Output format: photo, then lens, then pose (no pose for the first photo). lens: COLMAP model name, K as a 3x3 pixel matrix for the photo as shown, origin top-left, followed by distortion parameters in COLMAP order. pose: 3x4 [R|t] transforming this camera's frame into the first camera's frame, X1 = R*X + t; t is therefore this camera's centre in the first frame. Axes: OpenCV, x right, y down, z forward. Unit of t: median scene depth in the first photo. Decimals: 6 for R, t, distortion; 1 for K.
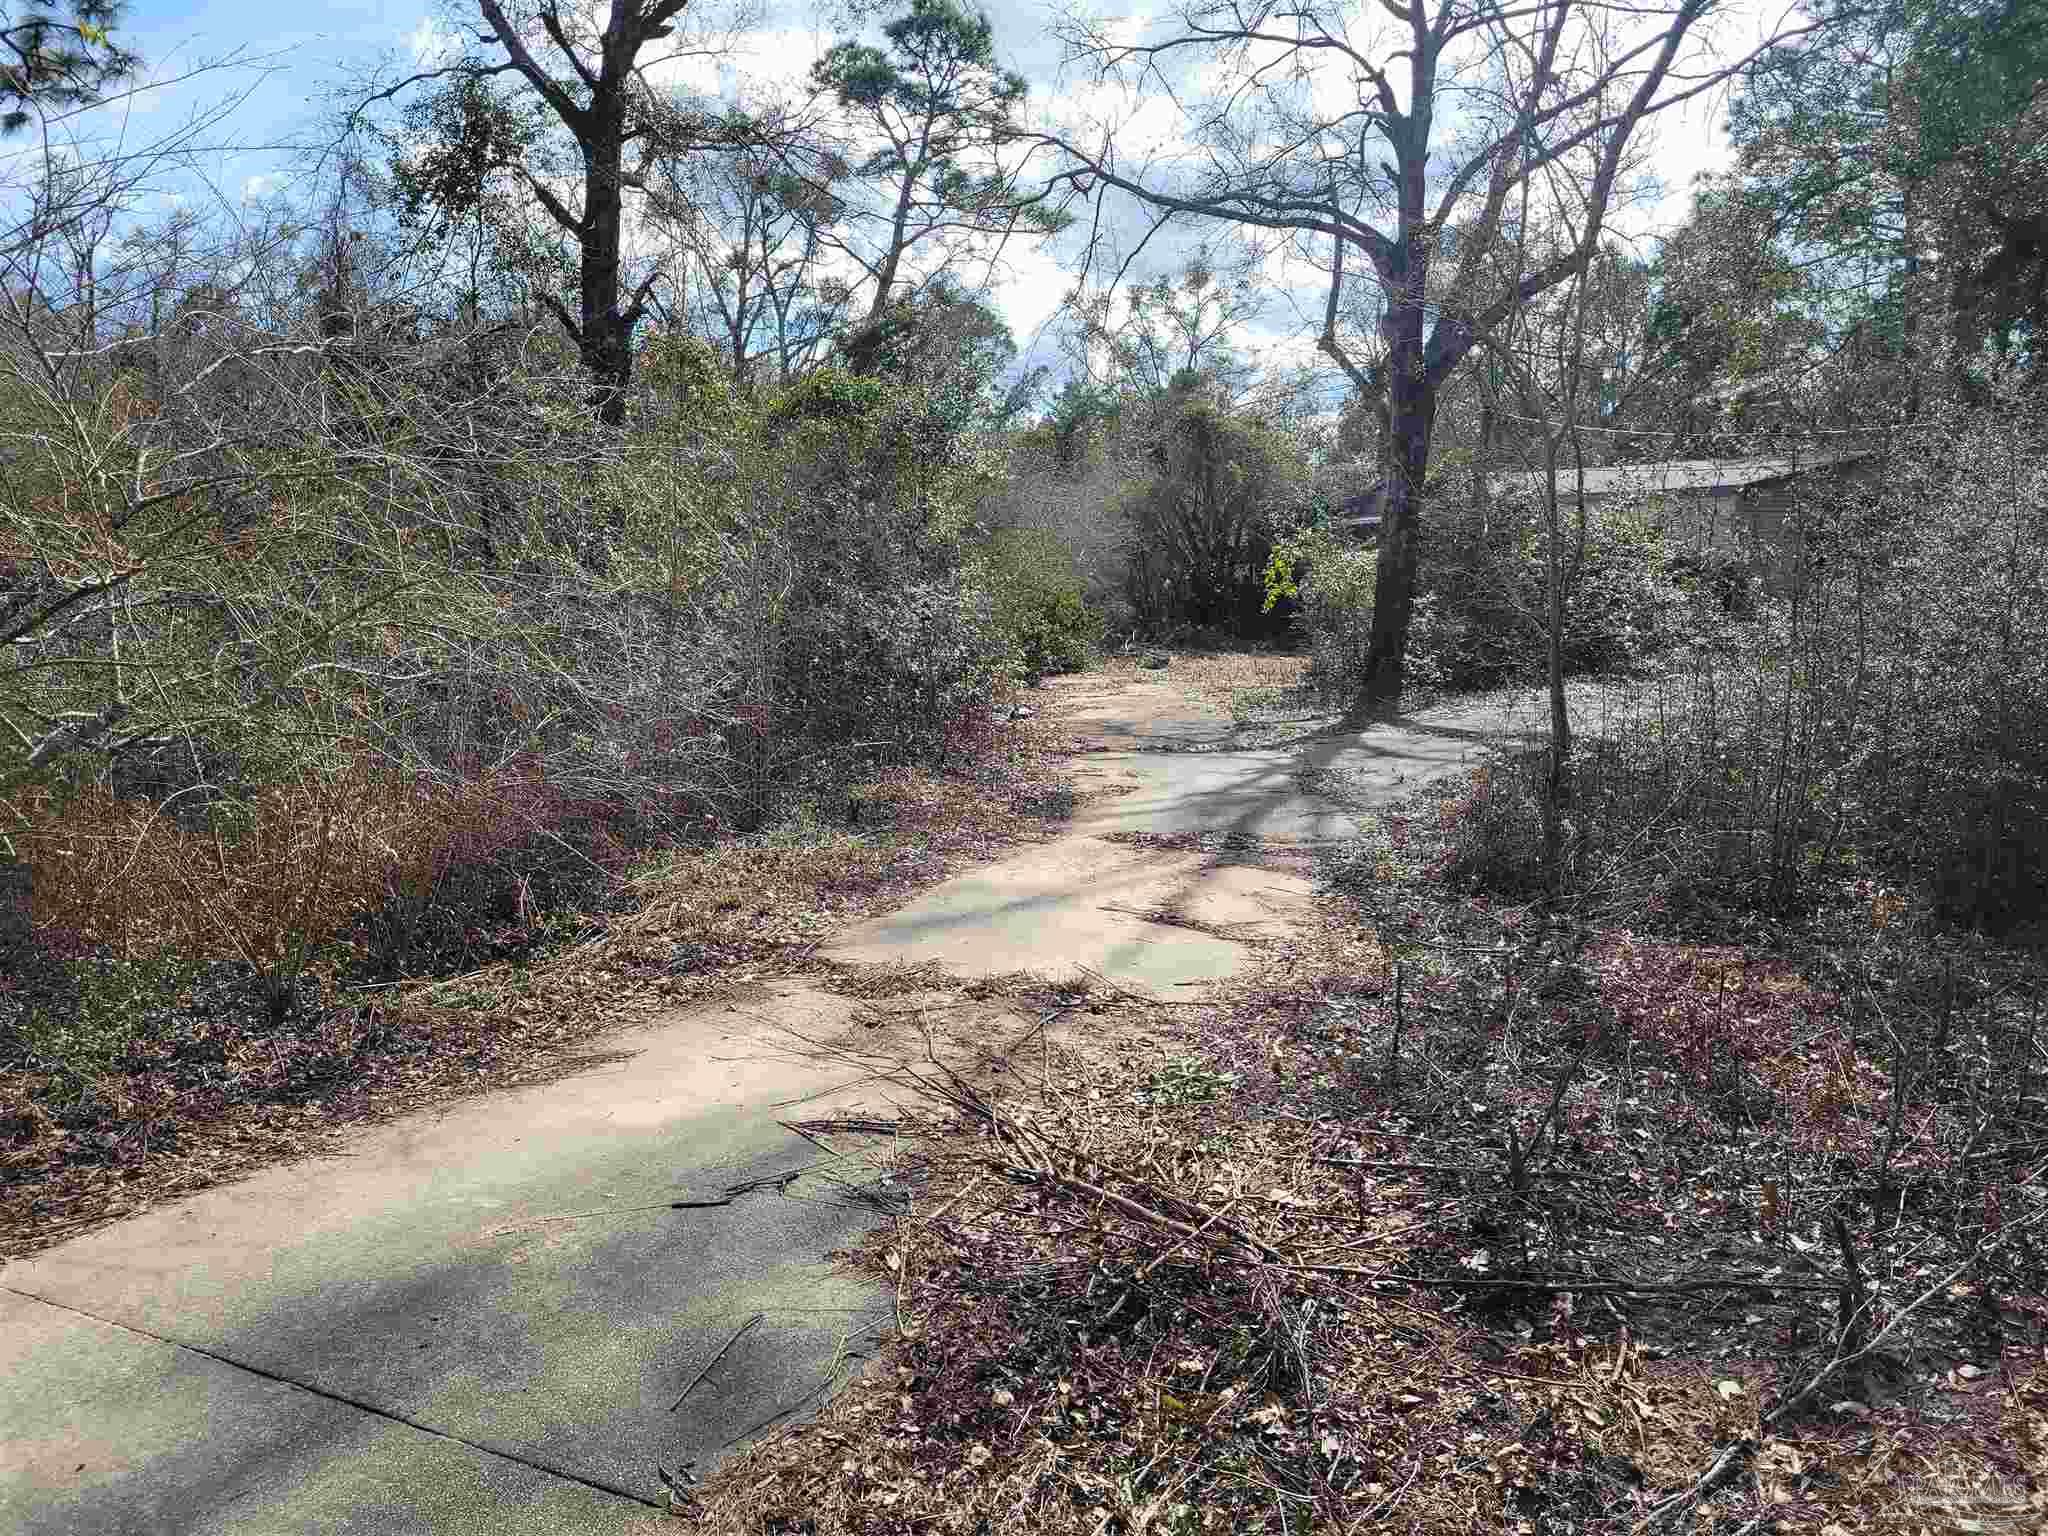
lens RADIAL K [[1548.5, 0, 1024.0], [0, 1548.5, 768.0], [0, 0, 1]] dist [0.058447, -0.052165]
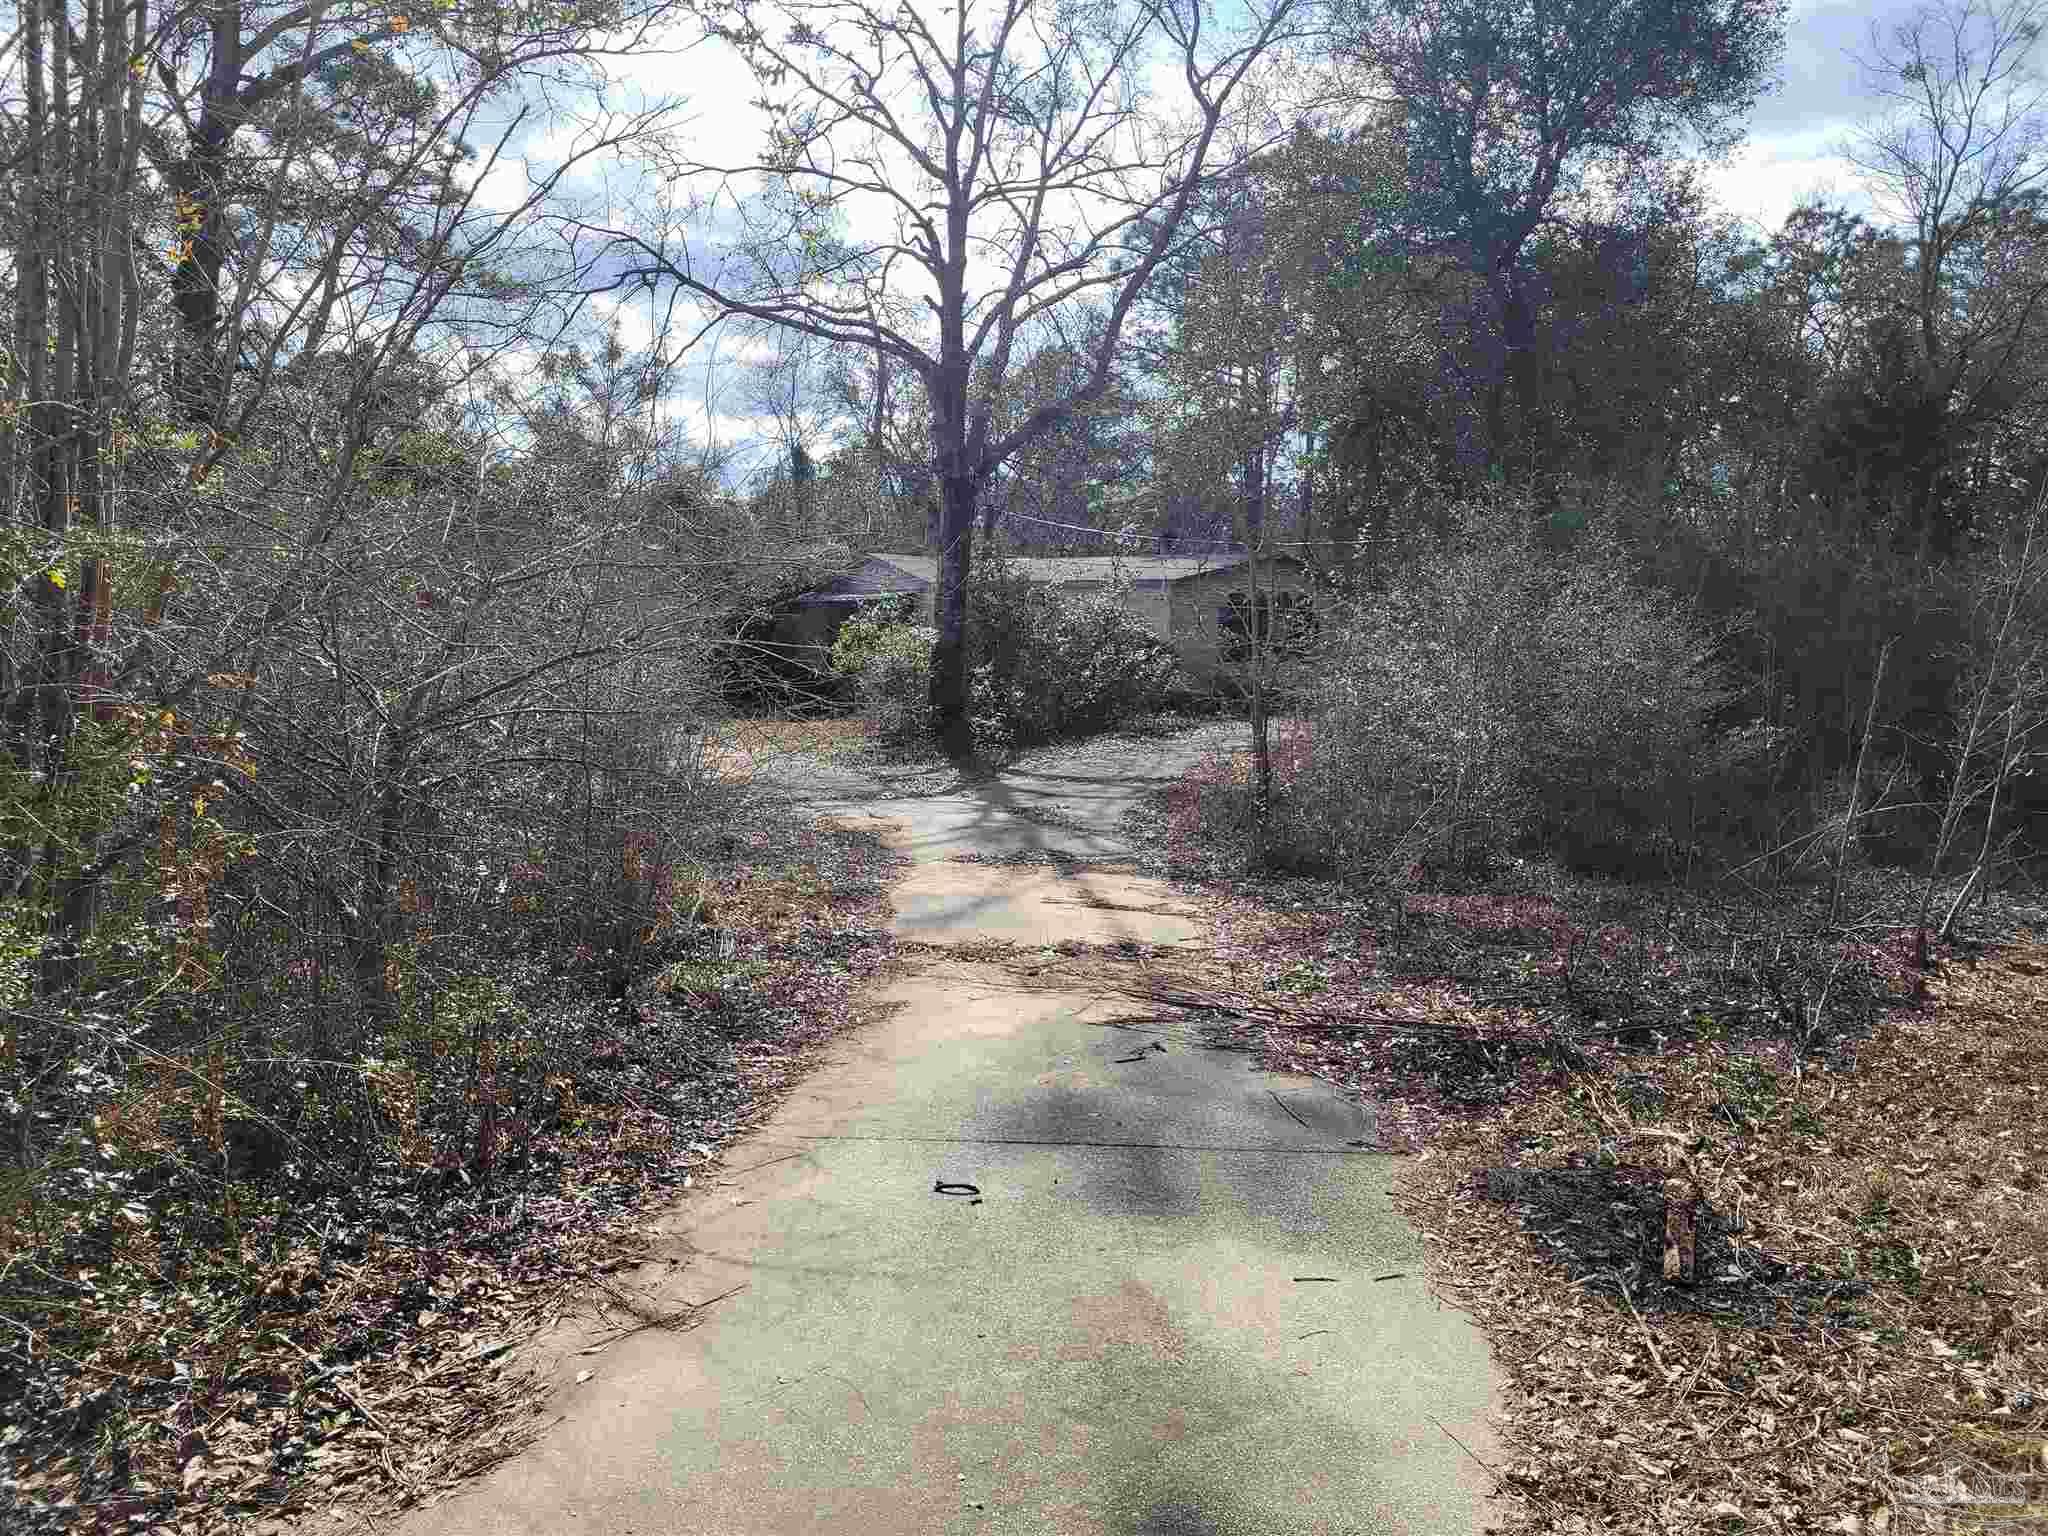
lens RADIAL K [[1548.5, 0, 1024.0], [0, 1548.5, 768.0], [0, 0, 1]] dist [0.058447, -0.052165]
pose [[0.914632, -0.018775, 0.403851, -0.177053], [0.036587, 0.998666, -0.036436, 0.008611], [-0.402628, 0.048101, 0.914099, -0.069975]]
